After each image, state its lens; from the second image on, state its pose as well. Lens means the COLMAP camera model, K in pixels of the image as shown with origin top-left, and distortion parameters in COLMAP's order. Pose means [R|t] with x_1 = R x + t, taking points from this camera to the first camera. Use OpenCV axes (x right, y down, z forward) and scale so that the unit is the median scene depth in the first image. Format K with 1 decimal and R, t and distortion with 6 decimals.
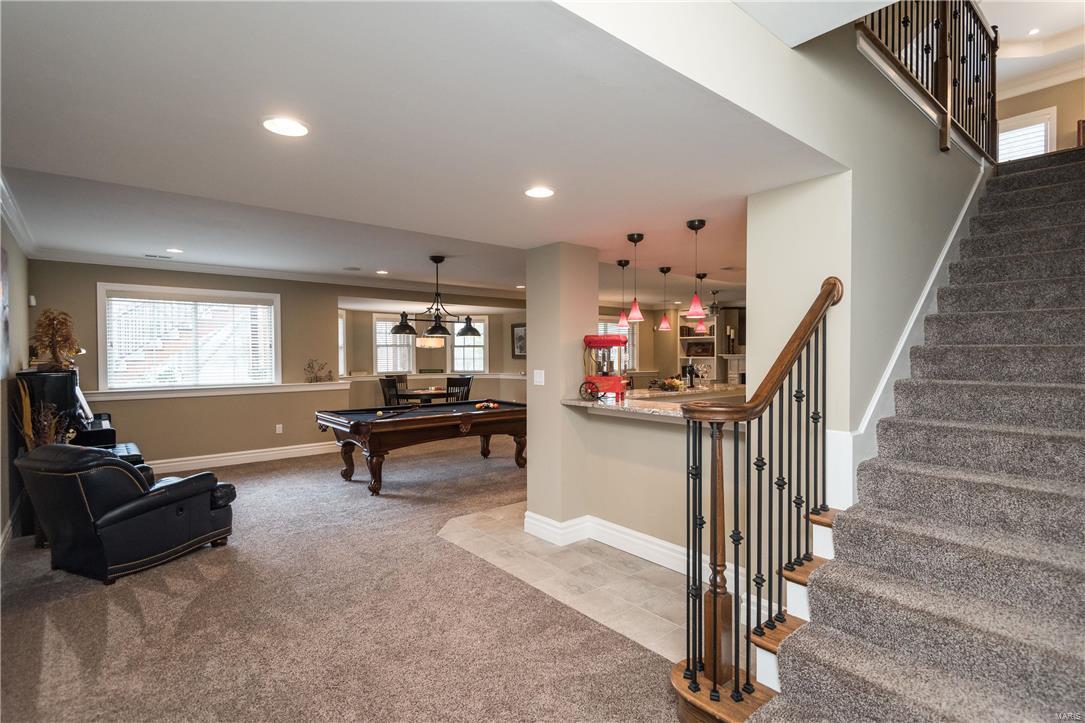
lens RADIAL K [[558.9, 0, 527.6], [0, 558.9, 355.6], [0, 0, 1]] dist [0.020976, -0.014450]
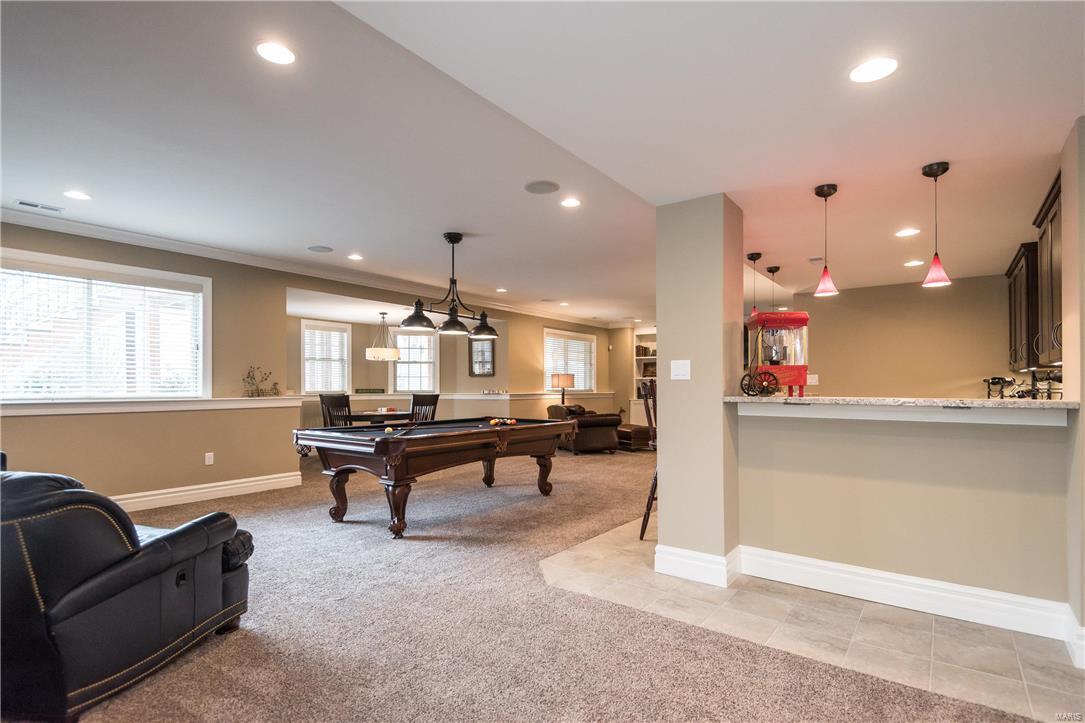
lens RADIAL K [[558.9, 0, 530.2], [0, 558.9, 373.8], [0, 0, 1]] dist [0.020976, -0.014450]
pose [[0.968488, 0.012446, 0.248749, -0.259593], [-0.004828, 0.999501, -0.031212, 0.048142], [-0.249013, 0.029028, 0.968065, 0.206236]]
